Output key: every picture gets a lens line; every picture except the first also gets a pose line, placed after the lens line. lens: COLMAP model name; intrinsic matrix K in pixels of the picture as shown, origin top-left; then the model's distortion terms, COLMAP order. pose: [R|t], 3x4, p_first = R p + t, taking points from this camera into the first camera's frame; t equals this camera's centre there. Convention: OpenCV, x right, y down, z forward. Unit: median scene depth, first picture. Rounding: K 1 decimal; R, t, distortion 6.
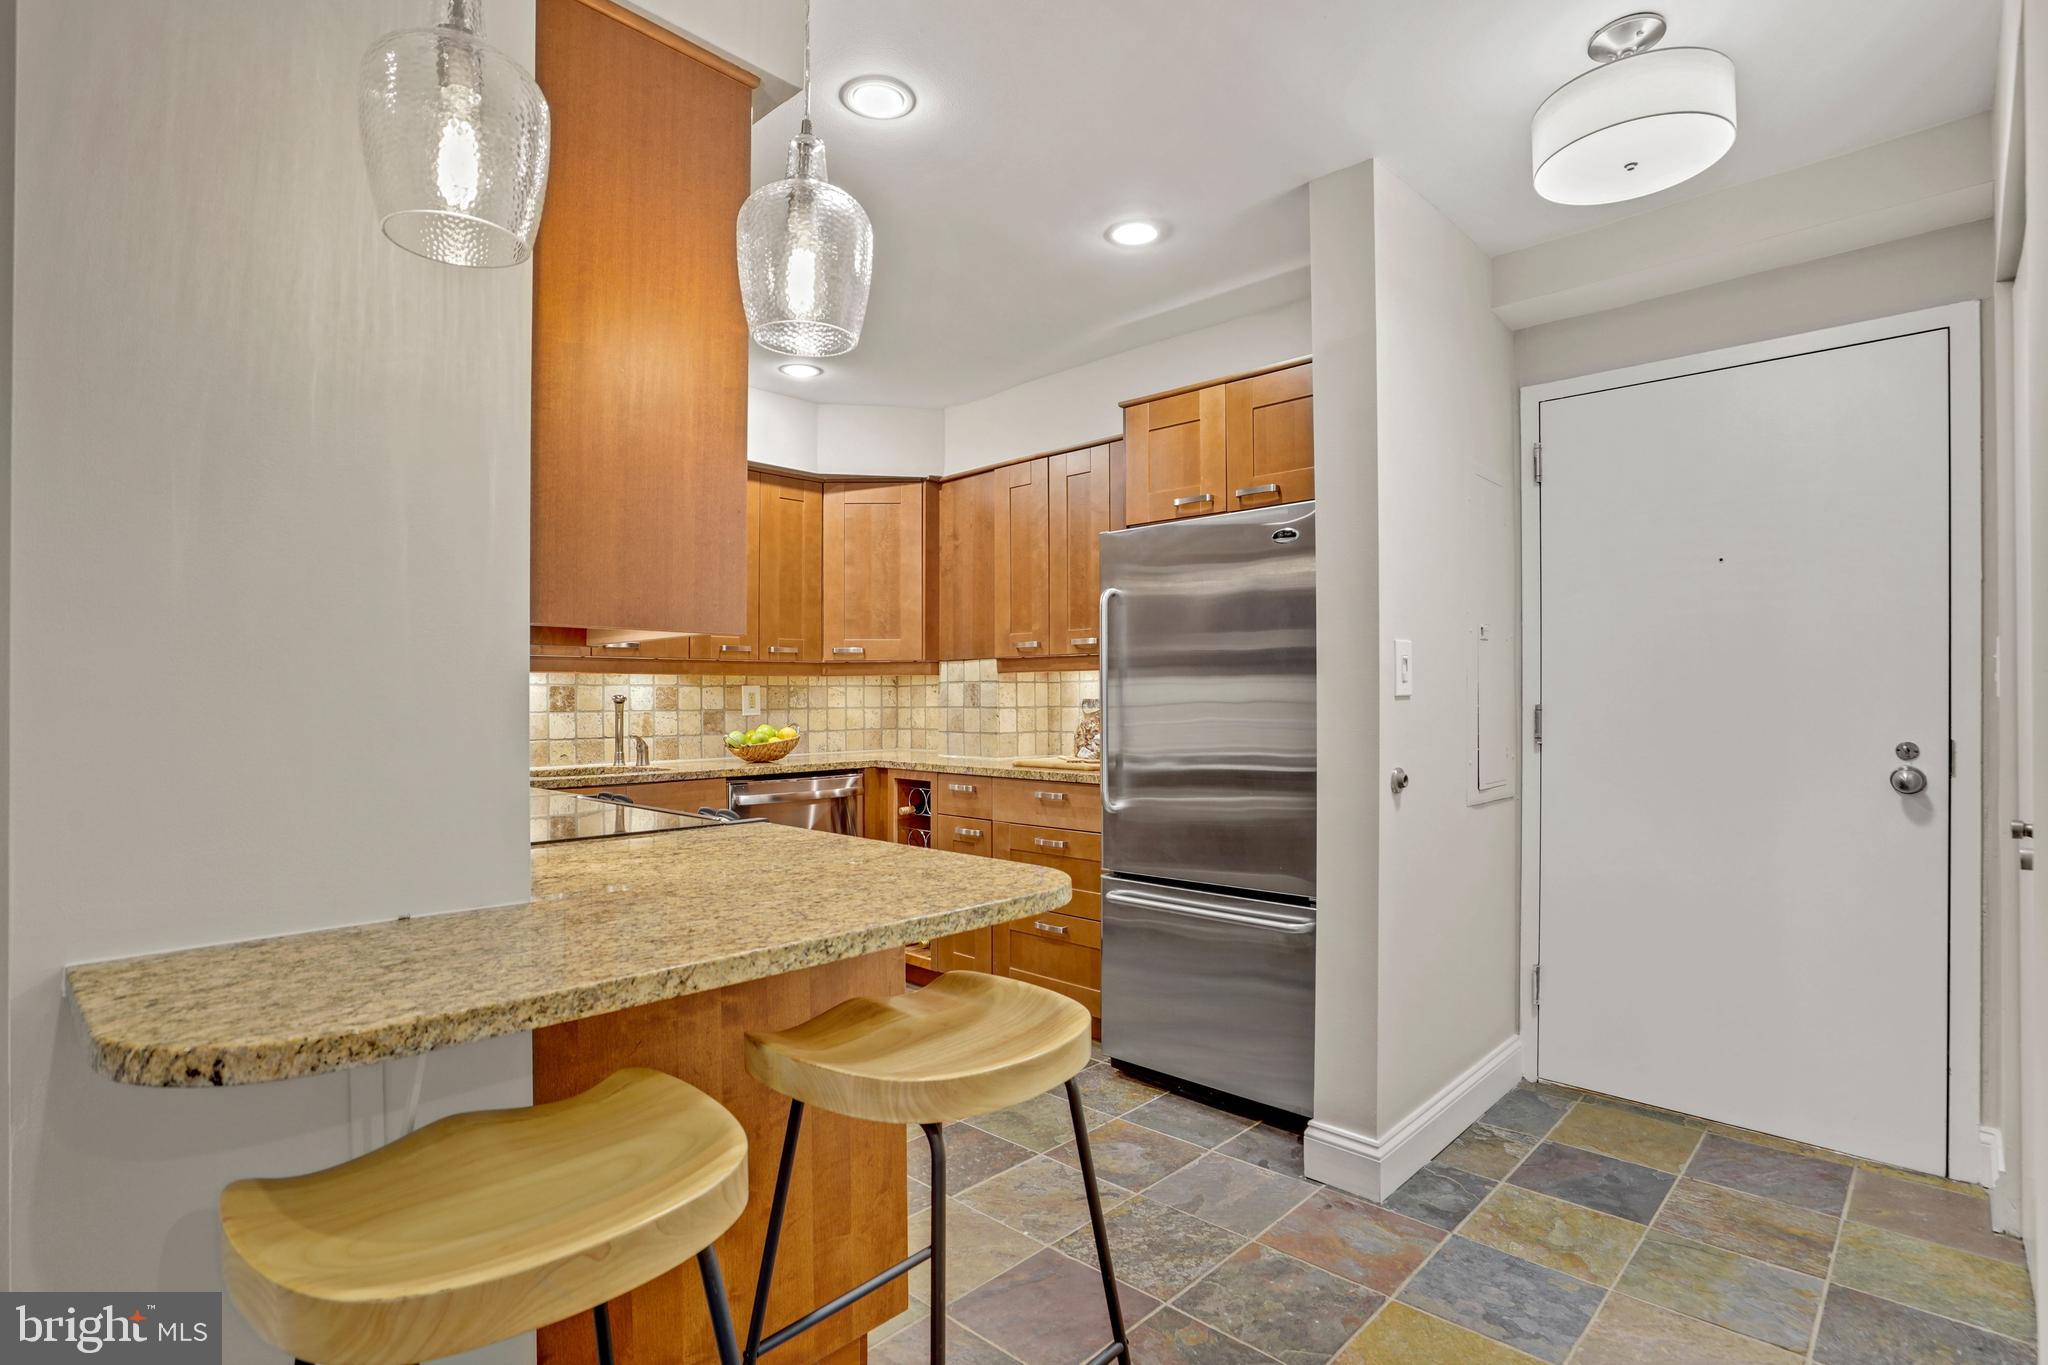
lens RADIAL K [[998.4, 0, 1044.0], [0, 998.4, 691.5], [0, 0, 1]] dist [-0.075799, 0.026947]
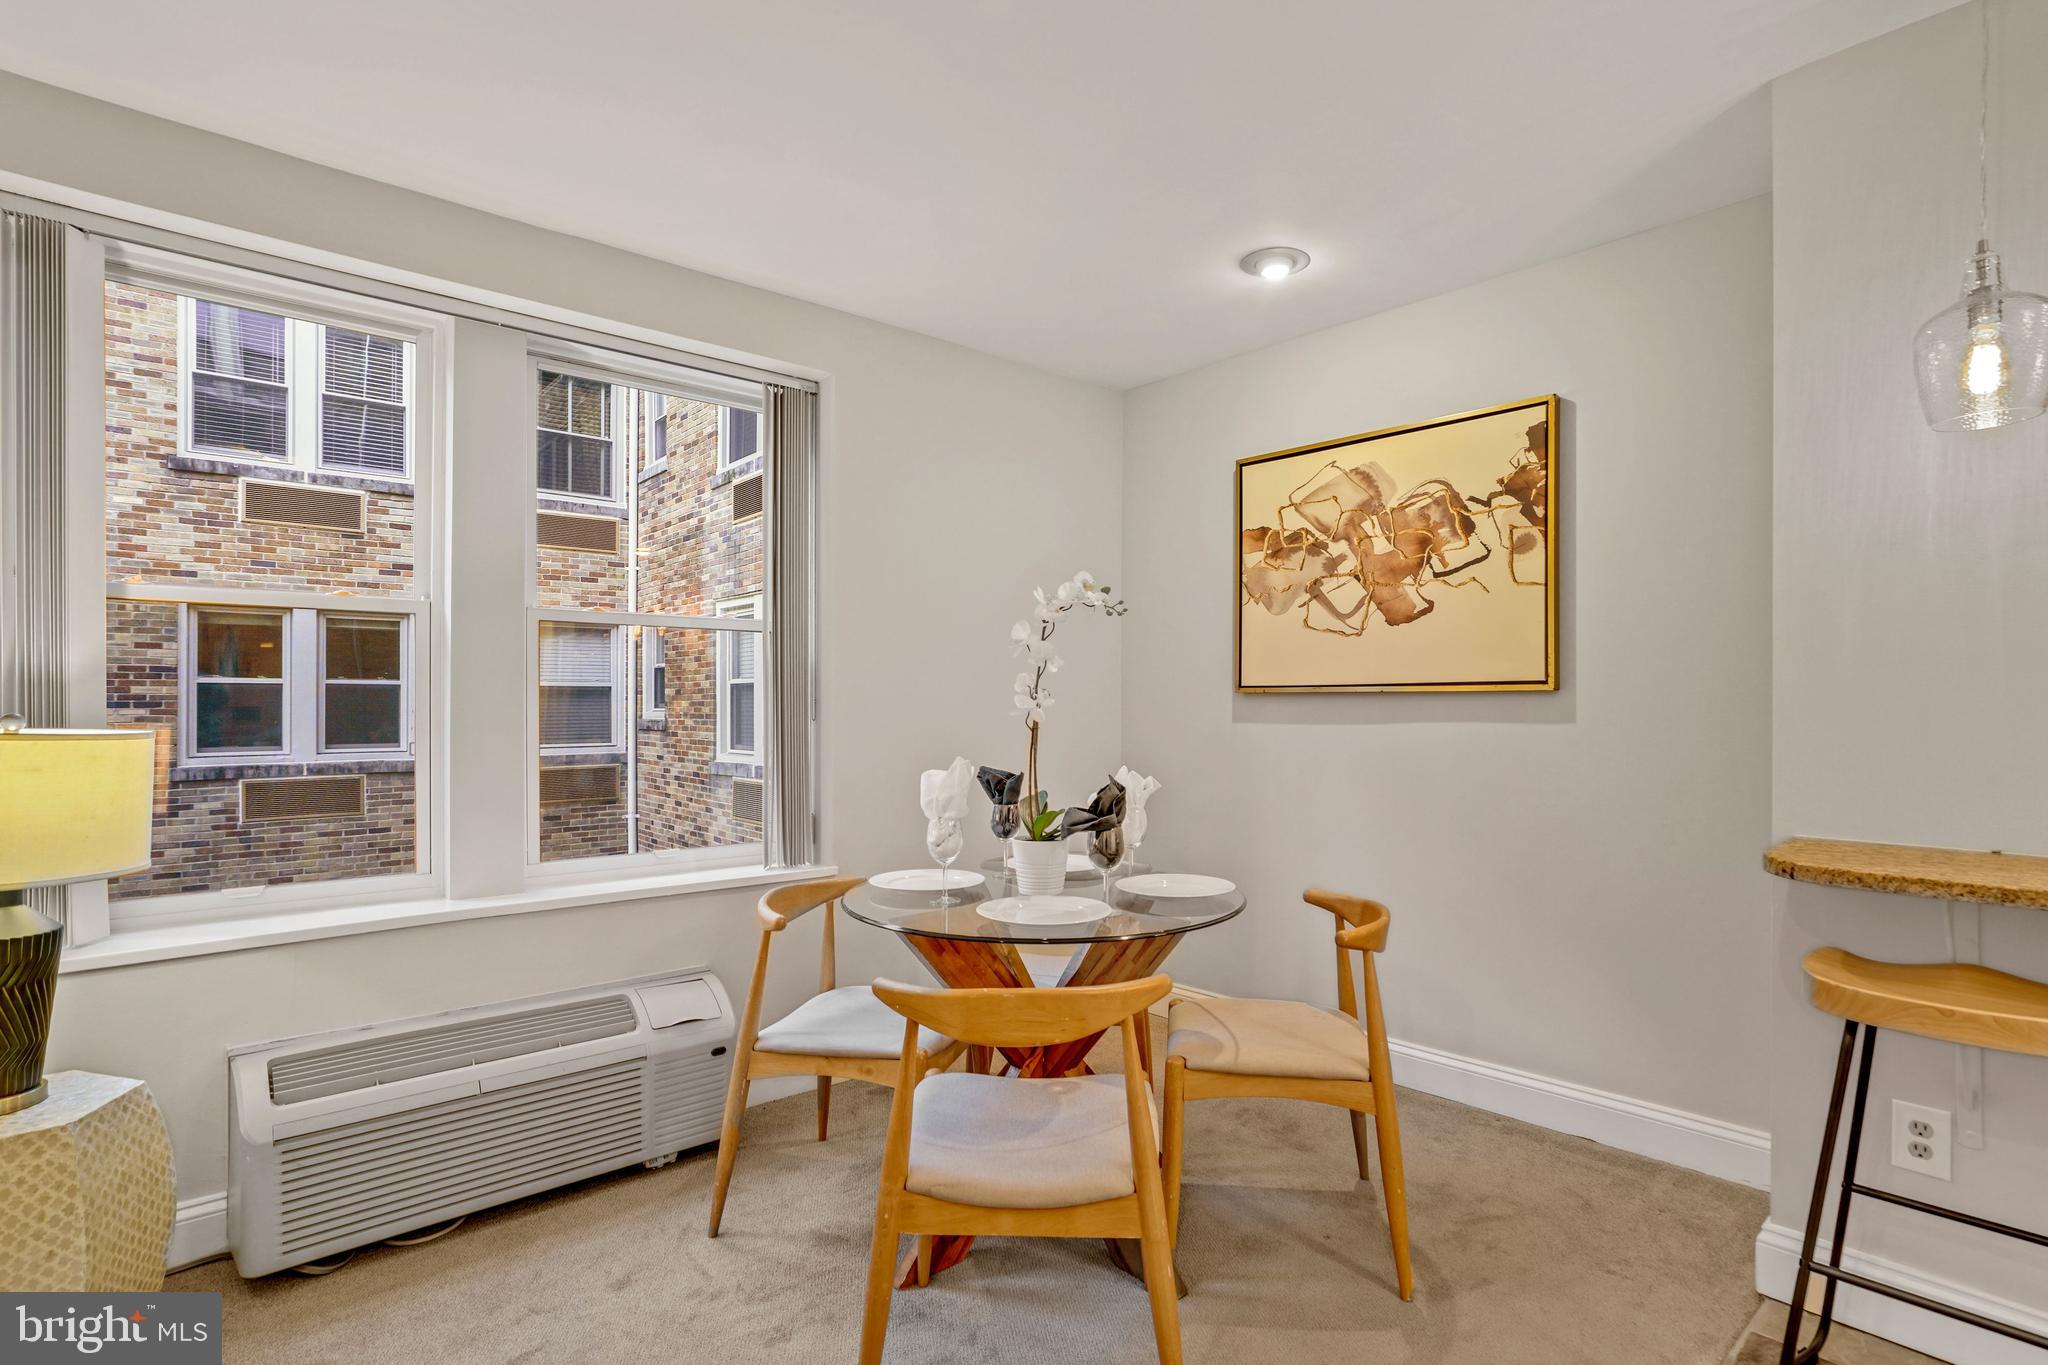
lens RADIAL K [[998.7, 0, 1034.9], [0, 998.7, 708.3], [0, 0, 1]] dist [-0.045274, 0.026294]
pose [[-0.101349, 0.010960, -0.994791, 0.273487], [0.007354, 0.999920, 0.010267, -0.004184], [0.994824, -0.006275, -0.101422, -0.095925]]
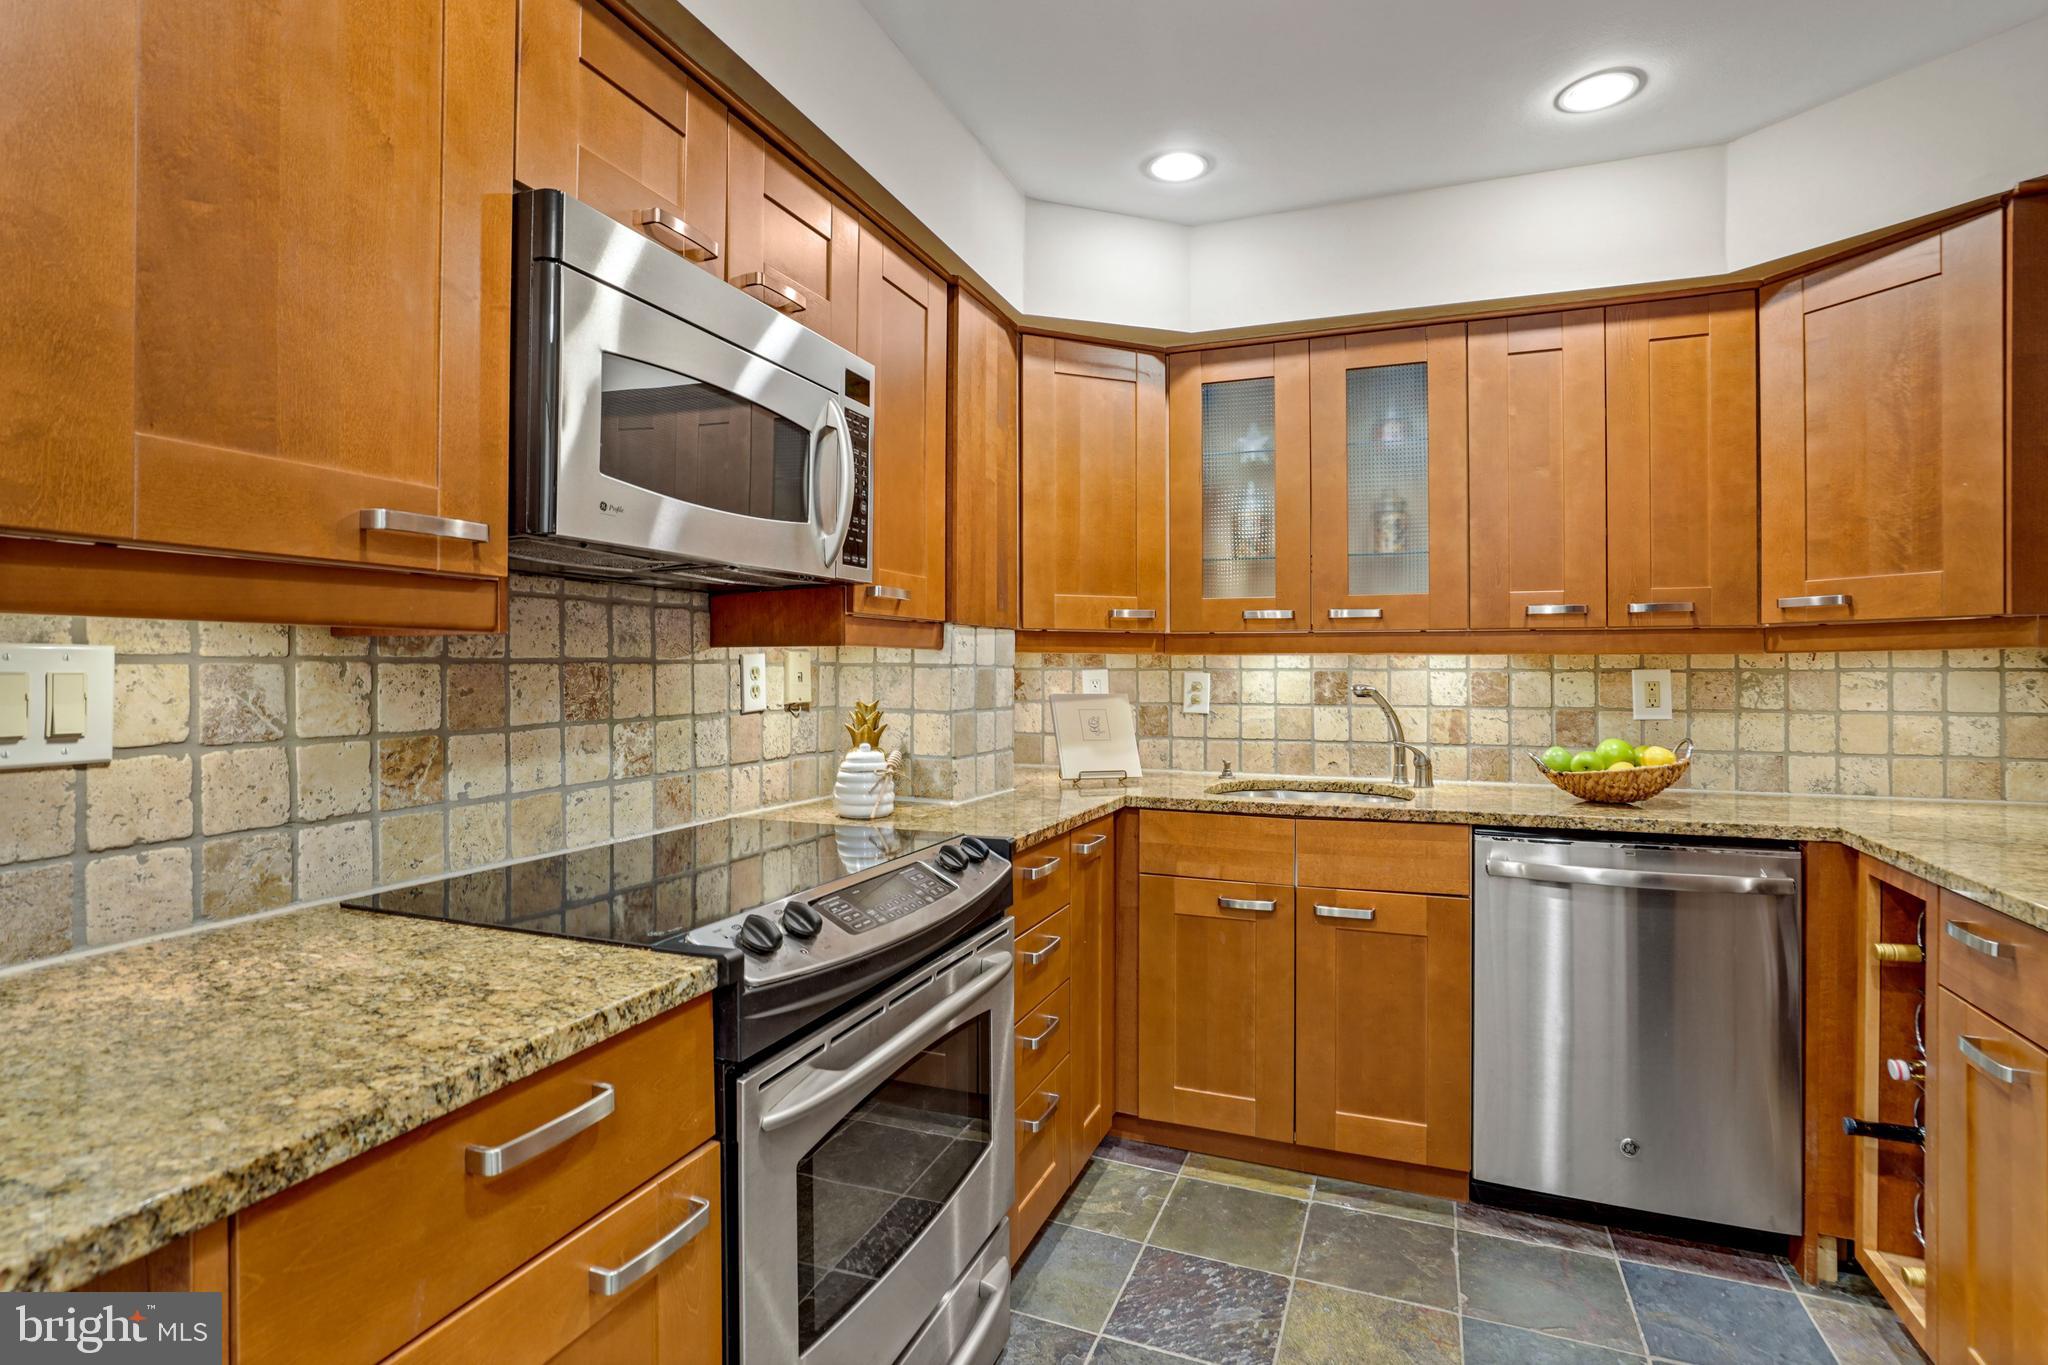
lens RADIAL K [[988.7, 0, 1038.6], [0, 988.7, 660.2], [0, 0, 1]] dist [-0.044093, 0.024525]
pose [[0.363066, -0.003889, -0.931755, 0.122136], [0.000597, 0.999992, -0.003941, -0.010041], [0.931763, 0.000875, 0.363066, 0.461072]]
